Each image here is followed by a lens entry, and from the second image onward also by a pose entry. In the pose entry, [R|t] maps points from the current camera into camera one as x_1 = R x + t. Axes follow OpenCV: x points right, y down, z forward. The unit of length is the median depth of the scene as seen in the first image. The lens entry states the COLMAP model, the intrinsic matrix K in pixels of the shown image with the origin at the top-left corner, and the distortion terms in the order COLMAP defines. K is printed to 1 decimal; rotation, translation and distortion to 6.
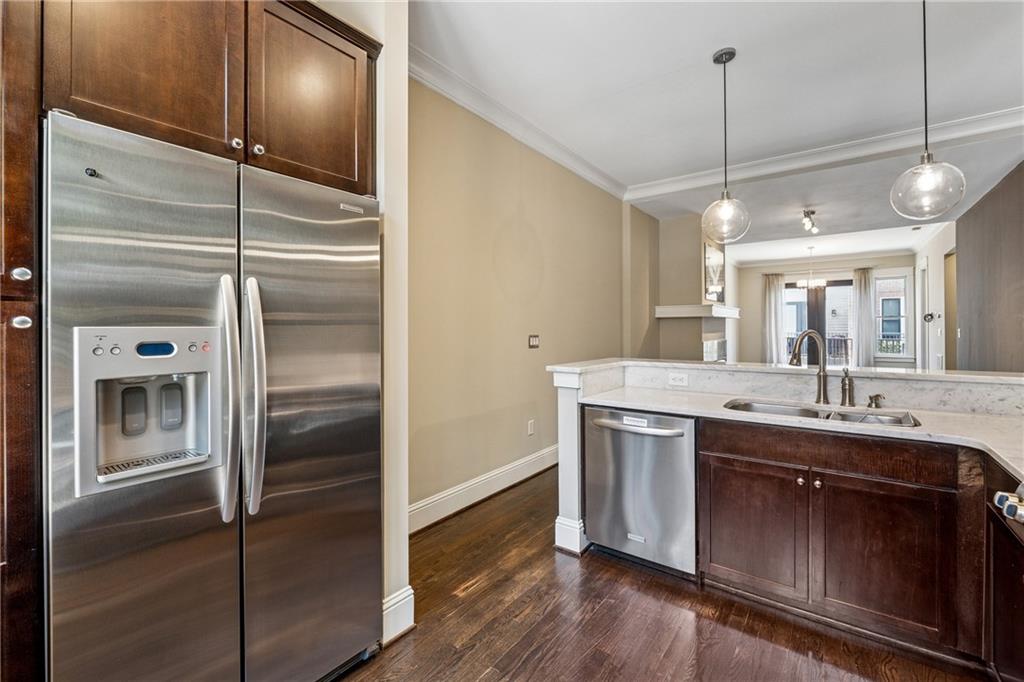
lens RADIAL K [[436.5, 0, 516.6], [0, 436.5, 327.6], [0, 0, 1]] dist [-0.001447, -0.000274]
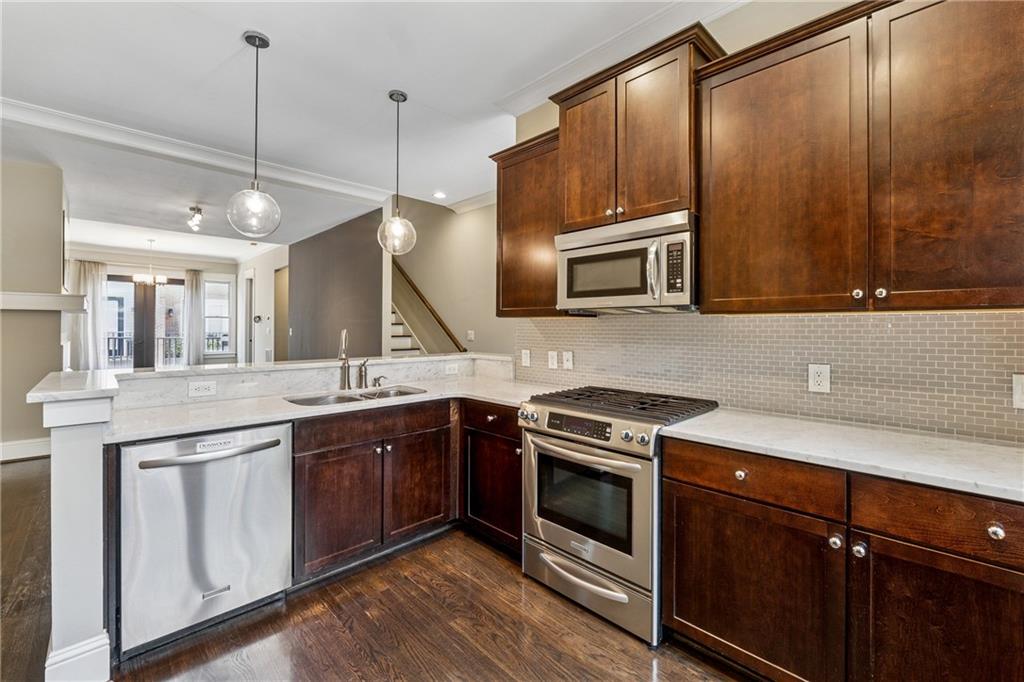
lens RADIAL K [[436.5, 0, 516.6], [0, 436.5, 327.6], [0, 0, 1]] dist [-0.001447, -0.000274]
pose [[0.154364, 0.003709, 0.988007, -0.134723], [-0.004192, 0.999986, -0.003099, 0.001054], [-0.988005, -0.003663, 0.154378, 0.109359]]
